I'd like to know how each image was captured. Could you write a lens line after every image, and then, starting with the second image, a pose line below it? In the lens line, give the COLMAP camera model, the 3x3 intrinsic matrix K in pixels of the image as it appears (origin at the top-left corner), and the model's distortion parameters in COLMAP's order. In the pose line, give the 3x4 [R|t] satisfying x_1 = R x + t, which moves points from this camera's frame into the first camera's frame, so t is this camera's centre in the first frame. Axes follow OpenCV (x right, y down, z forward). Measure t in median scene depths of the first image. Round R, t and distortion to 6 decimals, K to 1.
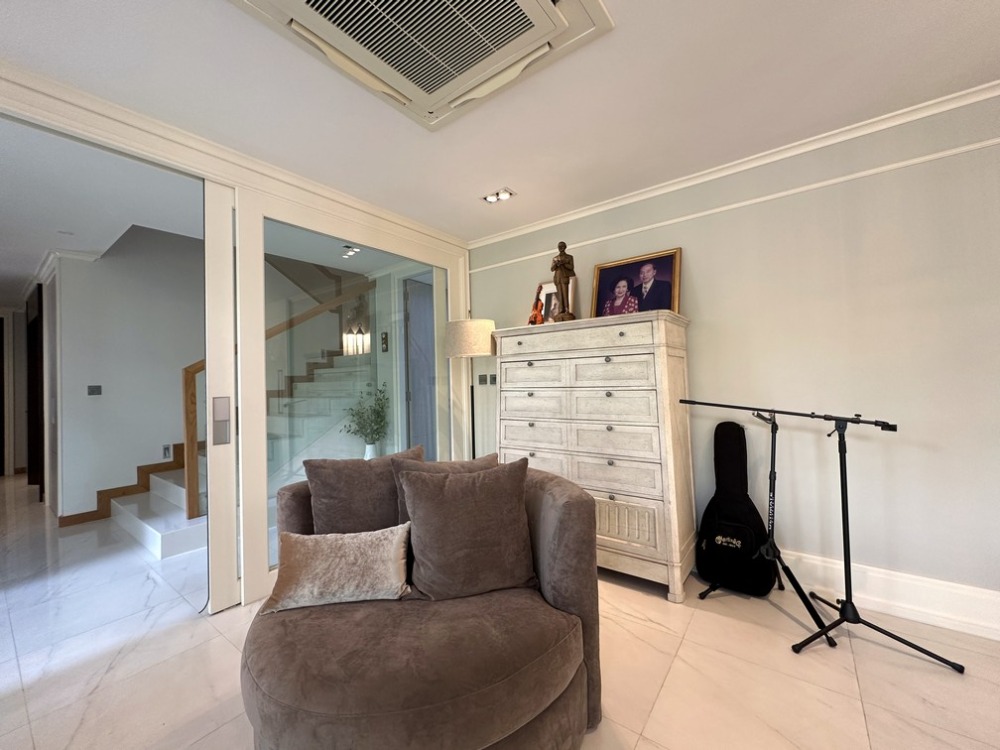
lens RADIAL K [[402.0, 0, 500.0], [0, 402.0, 375.0], [0, 0, 1]] dist [-0.001382, 0.000030]
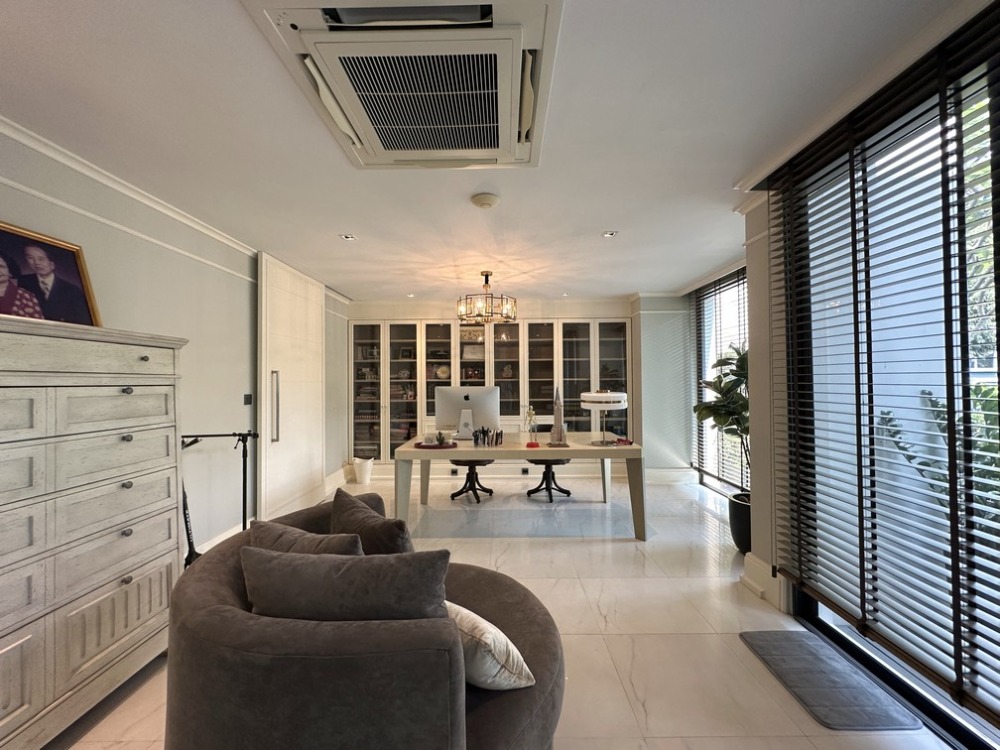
lens RADIAL K [[402.0, 0, 500.0], [0, 402.0, 375.0], [0, 0, 1]] dist [-0.001382, 0.000030]
pose [[-0.596050, 0.042637, 0.801815, -0.700169], [0.013307, 0.998977, -0.043229, -0.025551], [-0.802837, -0.015097, -0.596007, 0.869090]]
